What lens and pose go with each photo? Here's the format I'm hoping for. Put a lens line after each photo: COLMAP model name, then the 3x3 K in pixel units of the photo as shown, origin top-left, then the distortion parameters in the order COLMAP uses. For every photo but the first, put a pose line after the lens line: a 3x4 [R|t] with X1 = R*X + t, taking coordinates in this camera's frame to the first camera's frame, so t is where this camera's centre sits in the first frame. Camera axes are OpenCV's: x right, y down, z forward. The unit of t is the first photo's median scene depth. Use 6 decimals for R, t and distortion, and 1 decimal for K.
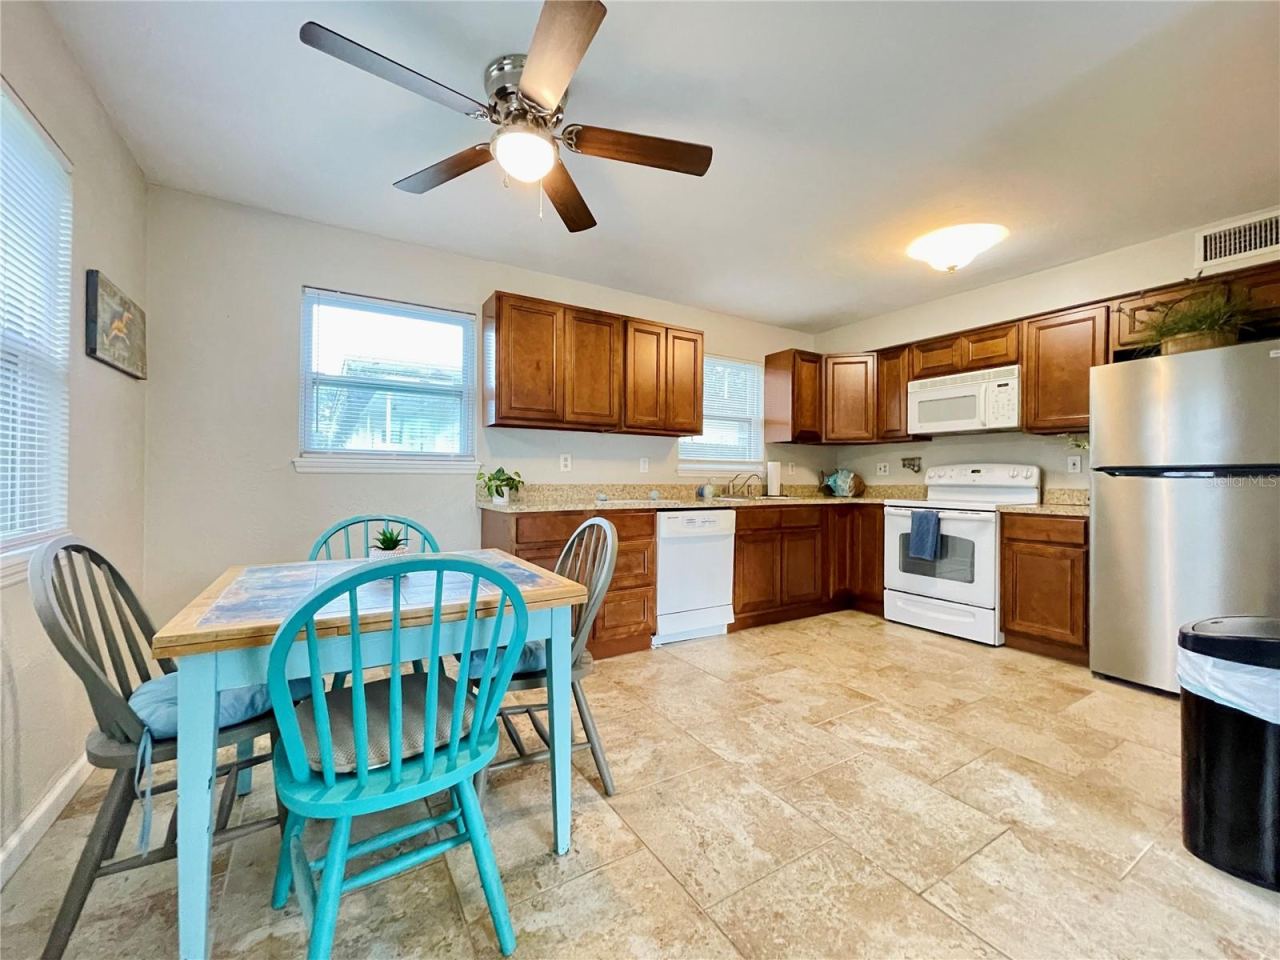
lens RADIAL K [[515.2, 0, 638.2], [0, 515.2, 474.2], [0, 0, 1]] dist [-0.003971, 0.000377]
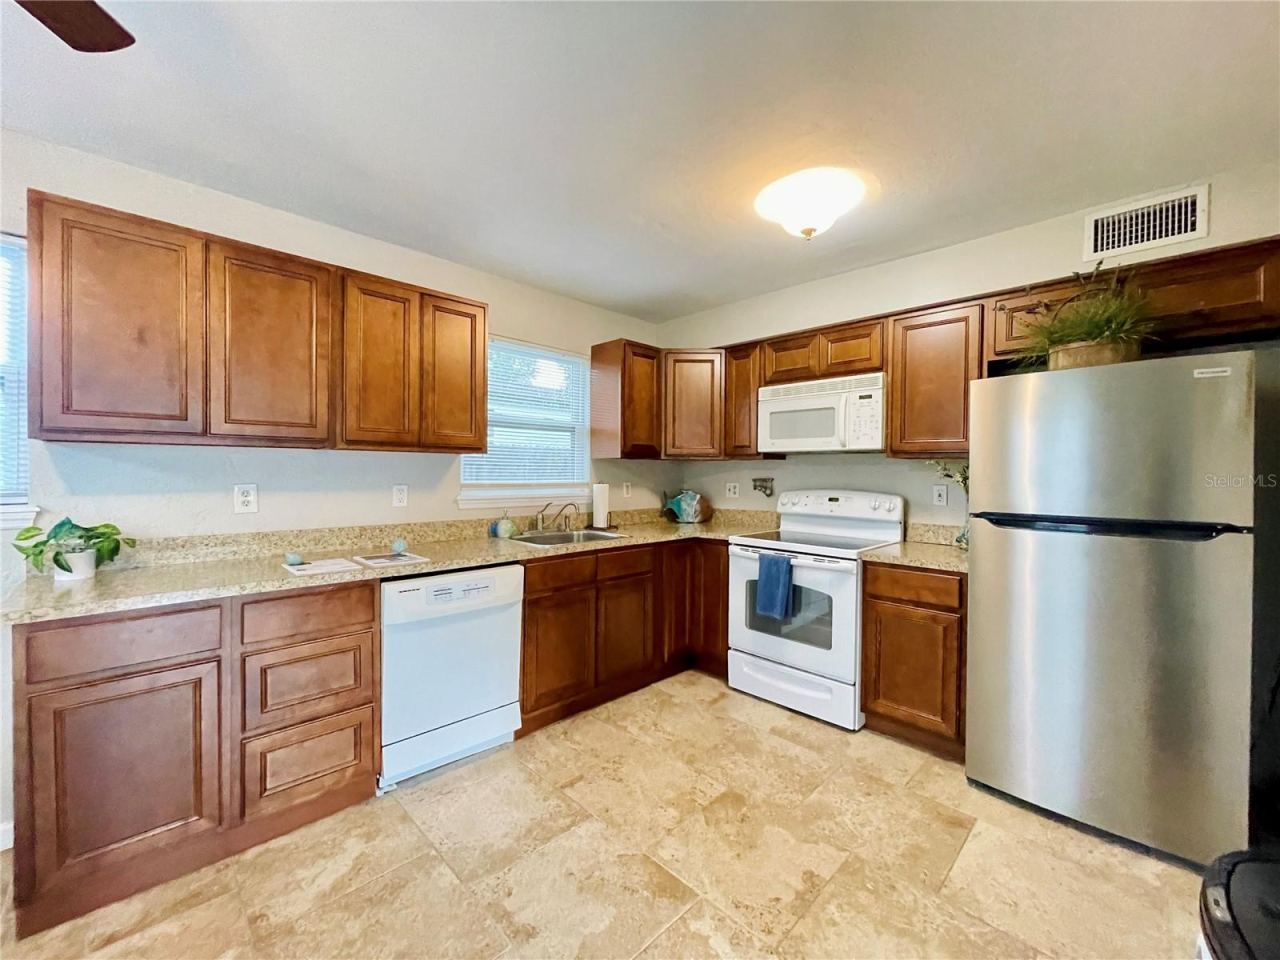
lens RADIAL K [[515.2, 0, 637.3], [0, 515.2, 475.6], [0, 0, 1]] dist [-0.003971, 0.000377]
pose [[0.974761, 0.000567, 0.223252, 0.198538], [-0.004037, 0.999878, 0.015088, -0.066403], [-0.223216, -0.015608, 0.974644, 0.318746]]
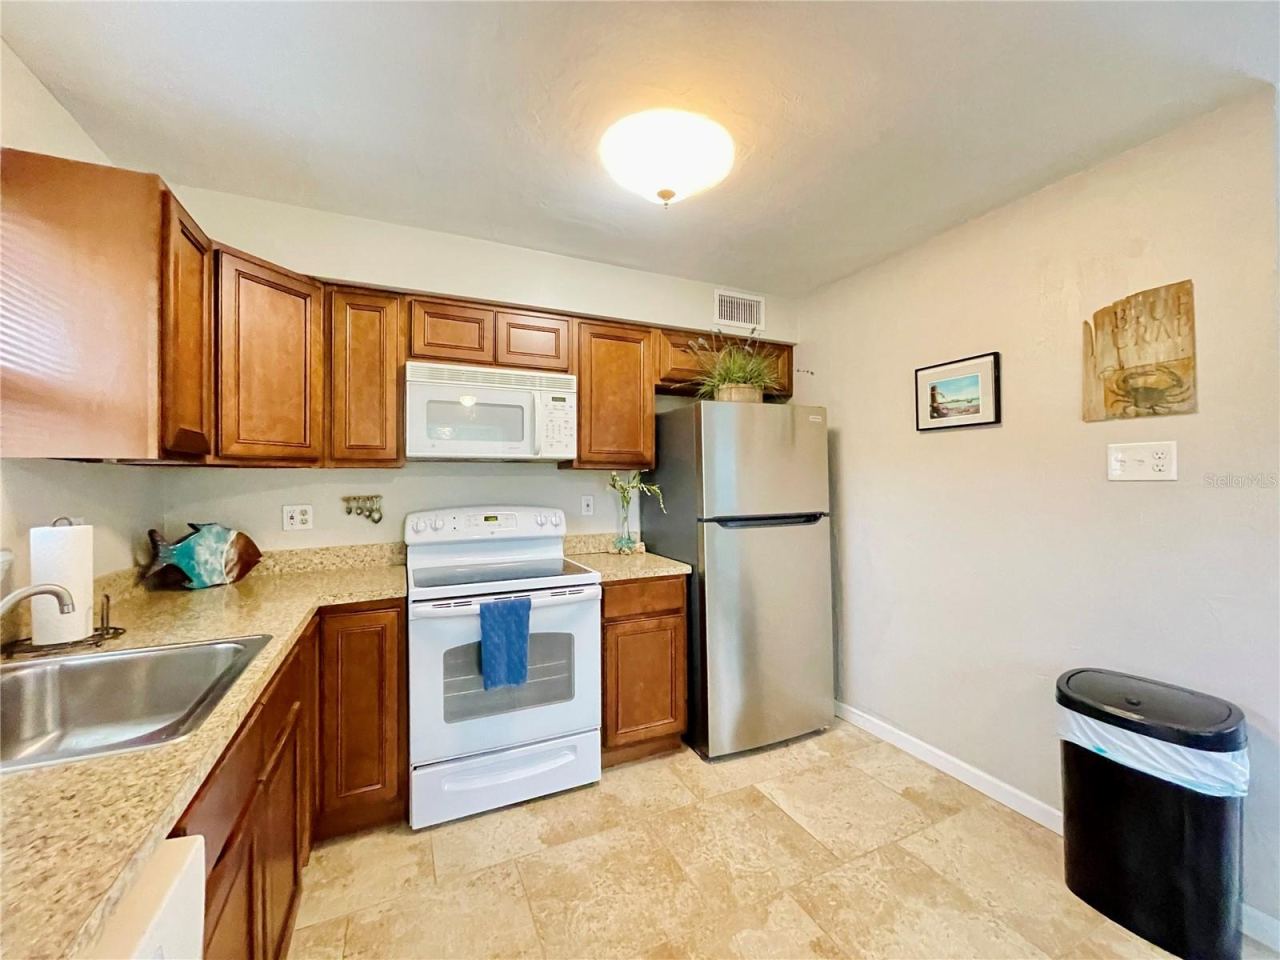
lens RADIAL K [[515.2, 0, 637.2], [0, 515.2, 475.6], [0, 0, 1]] dist [-0.003971, 0.000377]
pose [[0.119934, 0.005695, 0.992766, 0.016413], [0.004138, 0.999972, -0.006237, -0.067942], [-0.992773, 0.004856, 0.119907, 0.874757]]
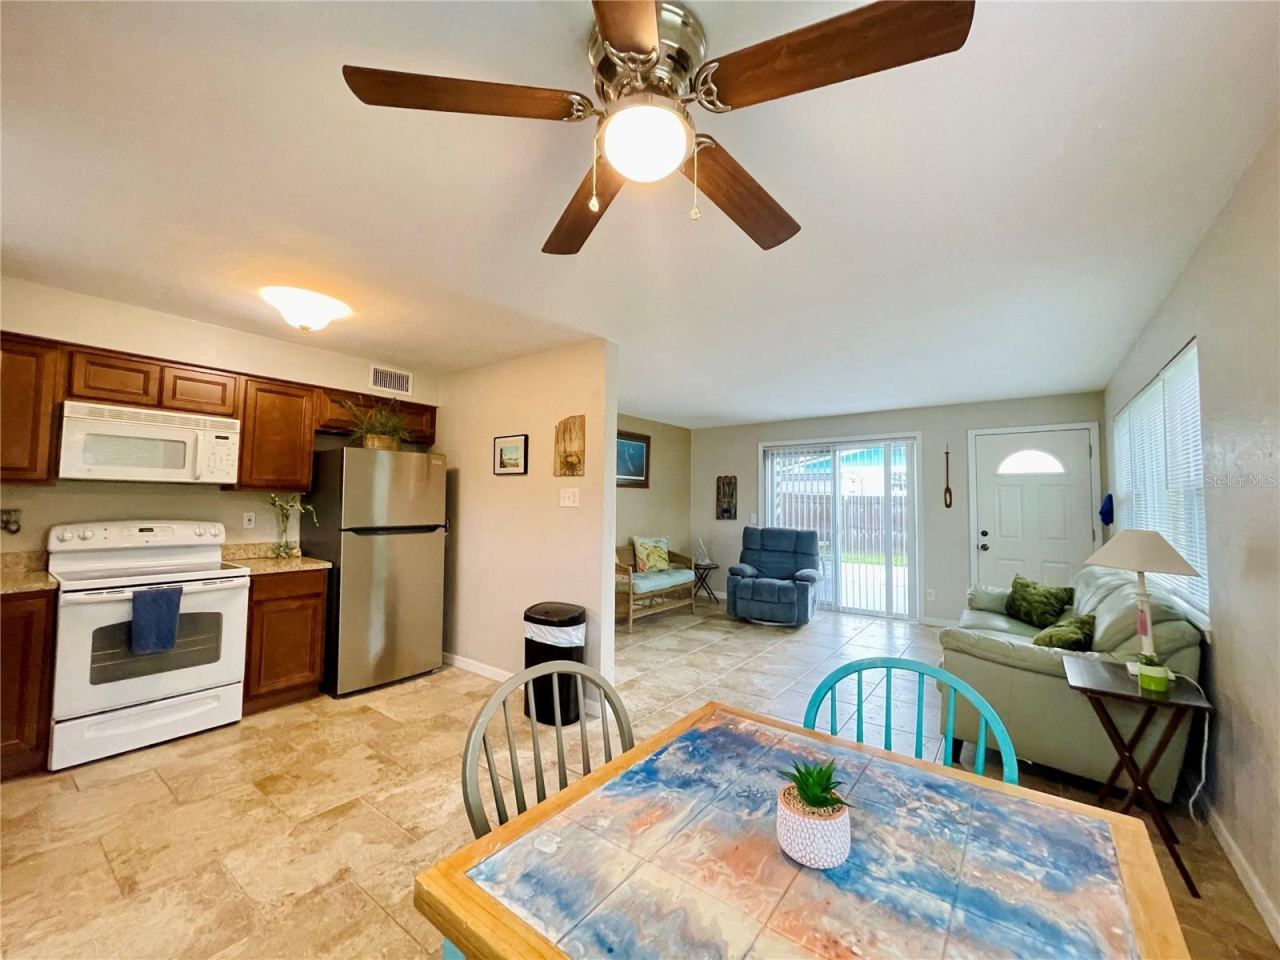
lens RADIAL K [[515.2, 0, 637.4], [0, 515.2, 477.3], [0, 0, 1]] dist [-0.003971, 0.000377]
pose [[-0.362554, 0.036401, 0.931251, -0.459079], [-0.019151, 0.998735, -0.046495, -0.078974], [-0.931766, -0.034691, -0.361399, 0.686745]]
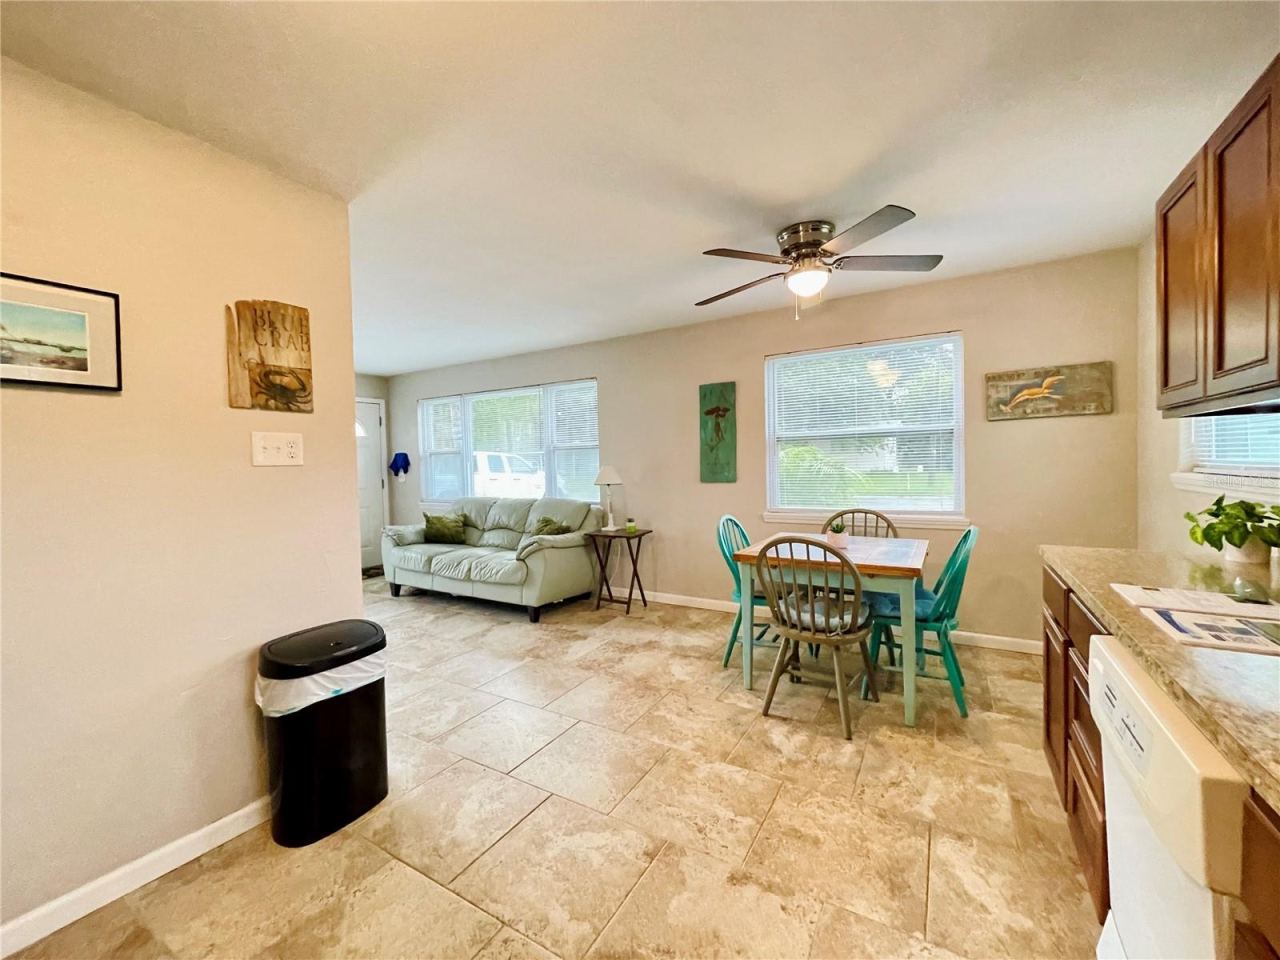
lens RADIAL K [[515.2, 0, 638.3], [0, 515.2, 476.6], [0, 0, 1]] dist [-0.003971, 0.000377]
pose [[-0.886806, 0.028445, -0.461265, 0.501394], [0.022708, 0.999580, 0.017983, -0.052735], [0.461583, 0.005473, -0.887080, 1.155546]]
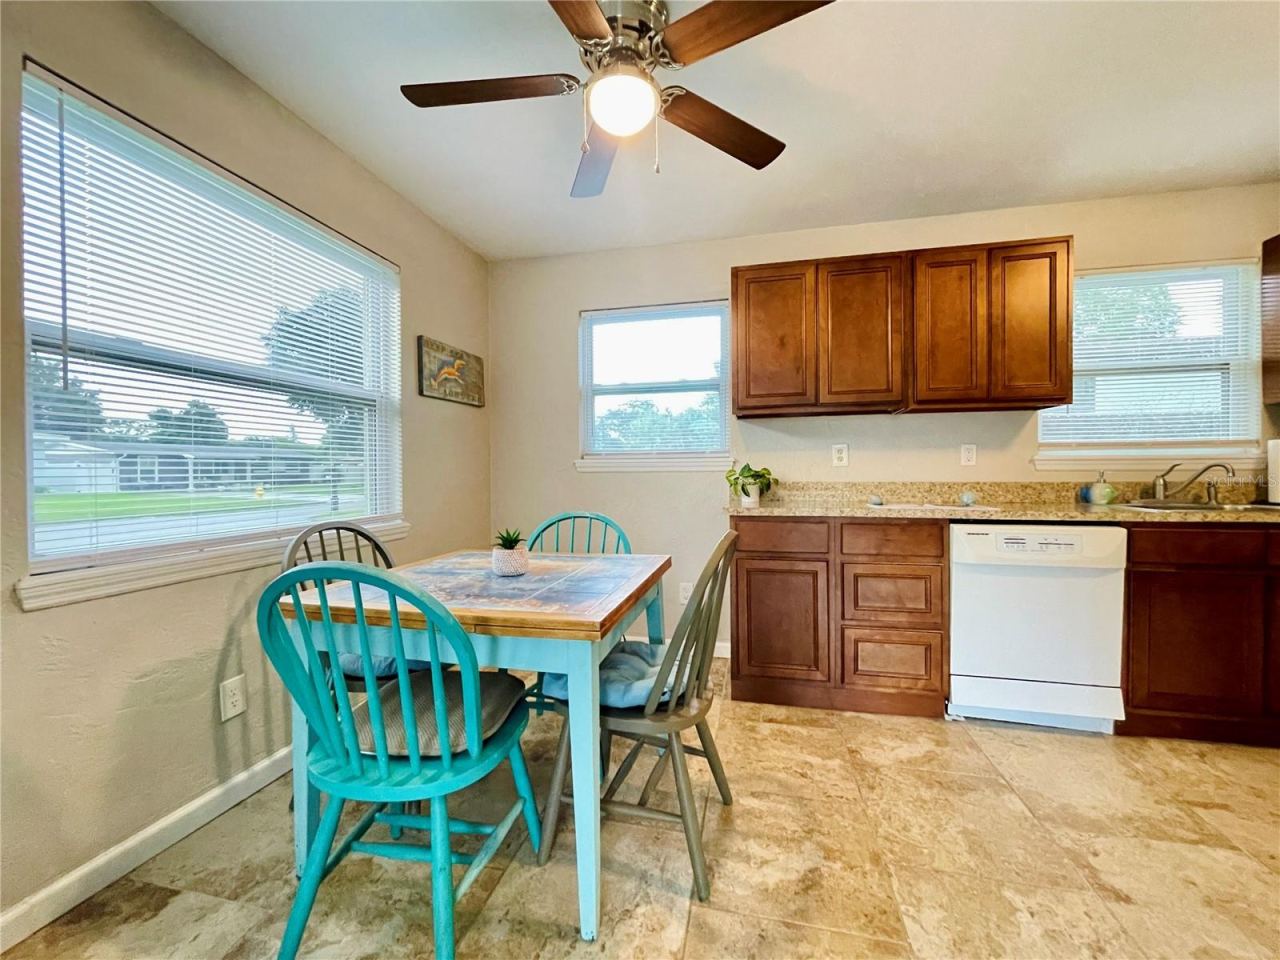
lens RADIAL K [[515.2, 0, 639.1], [0, 515.2, 476.8], [0, 0, 1]] dist [-0.003971, 0.000377]
pose [[0.711864, -0.003698, -0.702307, 0.221446], [0.016652, 0.999794, 0.011613, -0.003470], [0.702120, -0.019962, 0.711779, 0.220866]]
